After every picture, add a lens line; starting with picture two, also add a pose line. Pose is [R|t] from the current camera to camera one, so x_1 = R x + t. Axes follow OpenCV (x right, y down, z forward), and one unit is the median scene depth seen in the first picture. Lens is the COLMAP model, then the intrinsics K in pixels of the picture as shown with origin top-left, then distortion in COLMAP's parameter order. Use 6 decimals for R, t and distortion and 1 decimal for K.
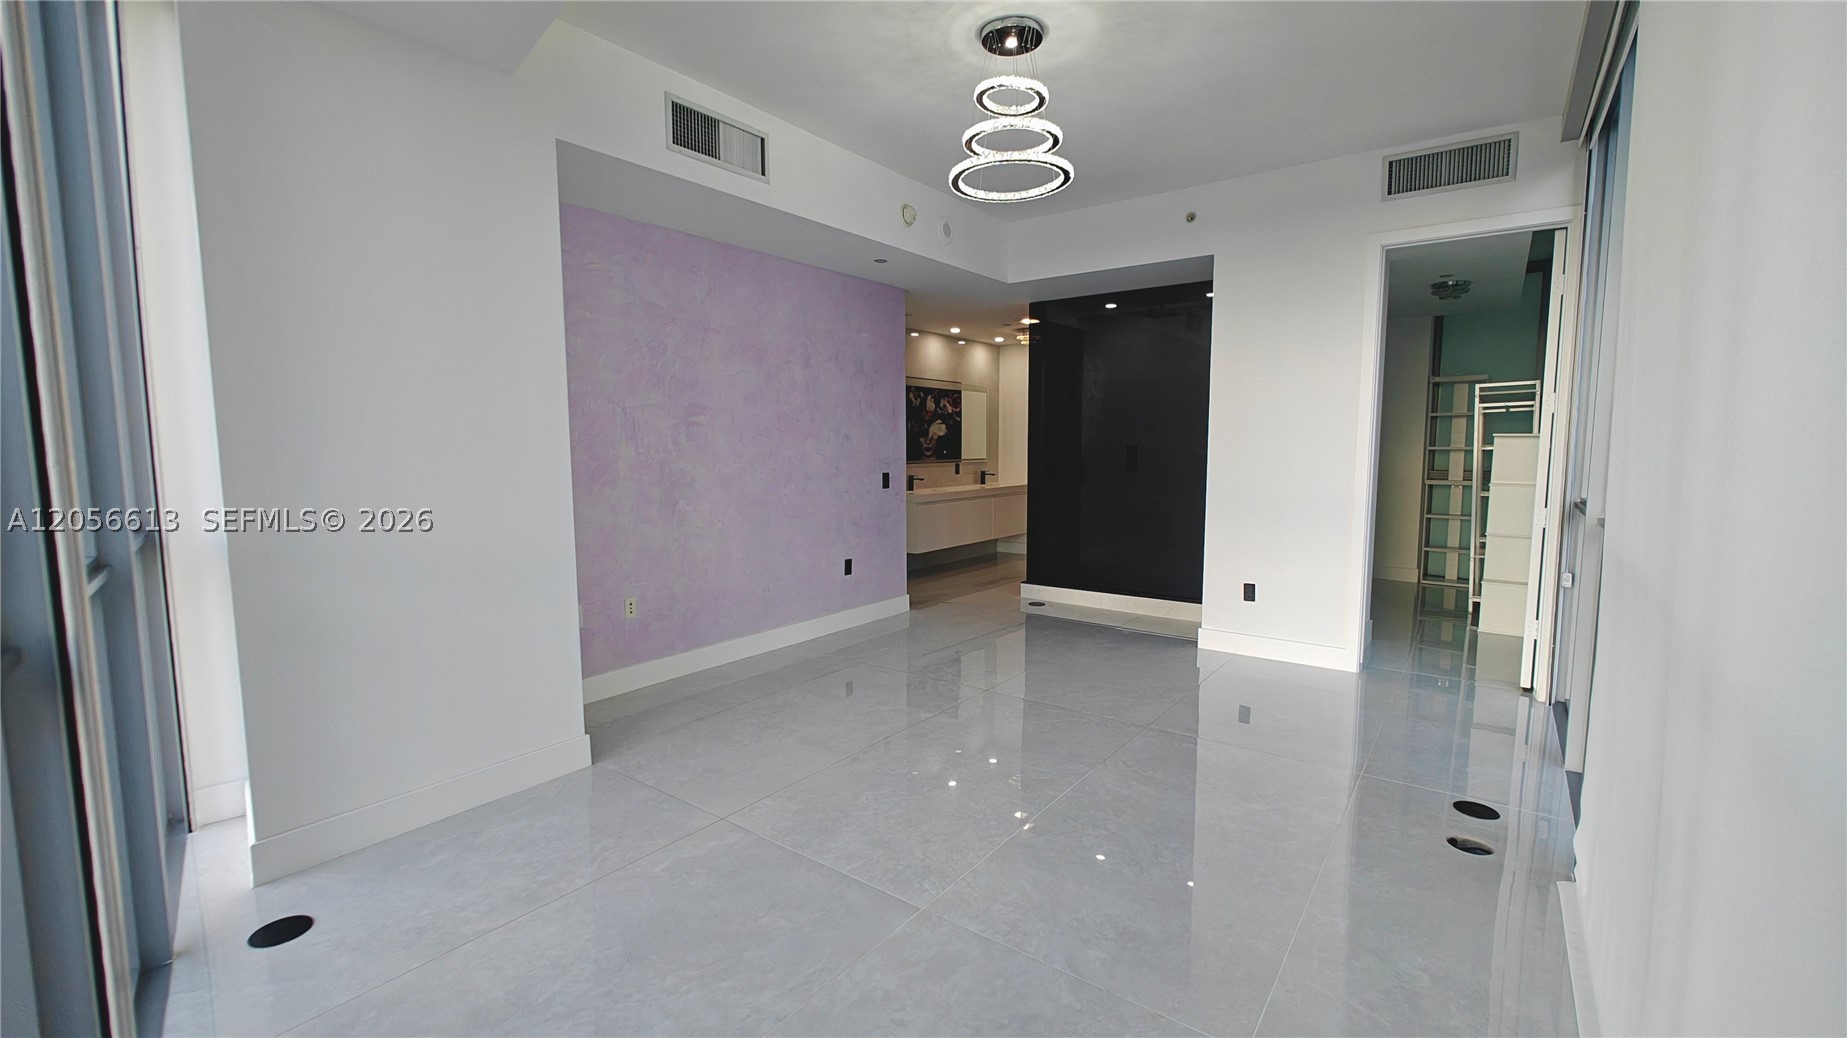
lens RADIAL K [[761.5, 0, 923.5], [0, 761.5, 519.0], [0, 0, 1]] dist [-0.000238, 0.000015]
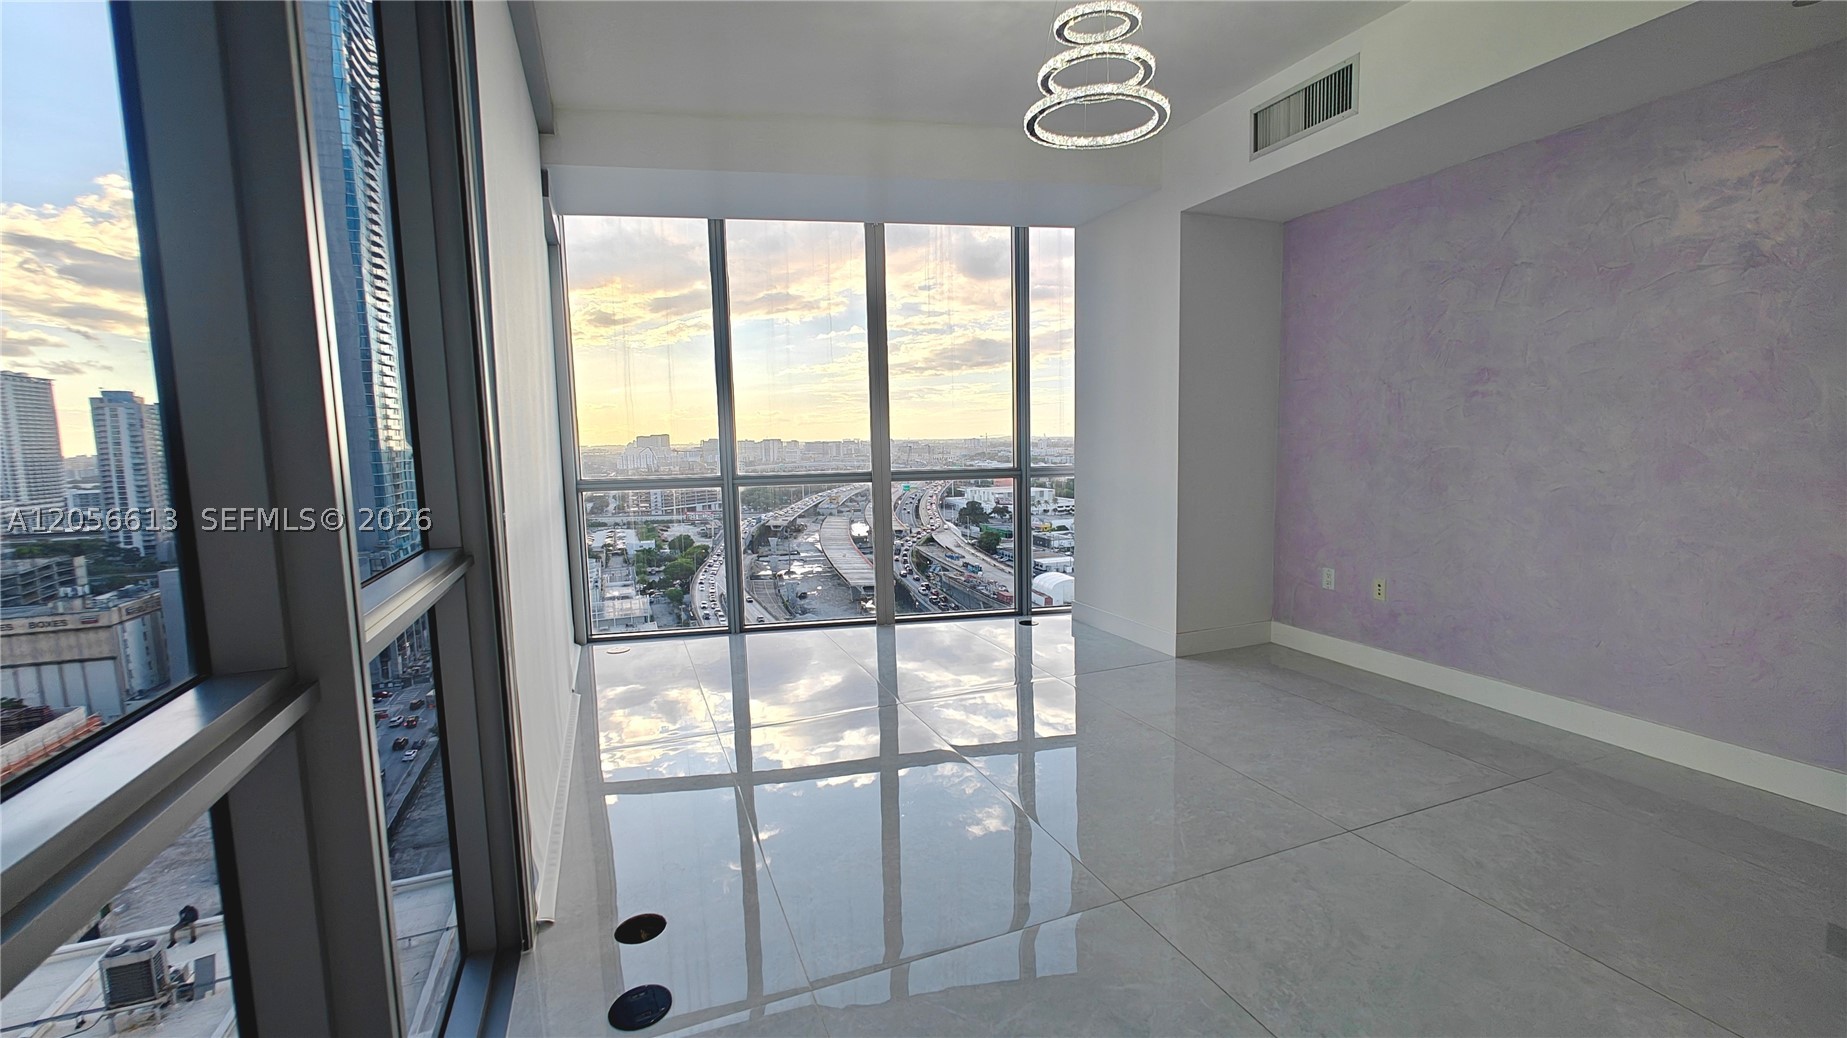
lens RADIAL K [[770.3, 0, 934.0], [0, 770.3, 517.1], [0, 0, 1]] dist [-0.001163, 0.000002]
pose [[-0.514383, 0.099948, -0.851716, 0.720746], [-0.064666, 0.985836, 0.154741, -0.088245], [0.855119, 0.134673, -0.500634, 0.964981]]
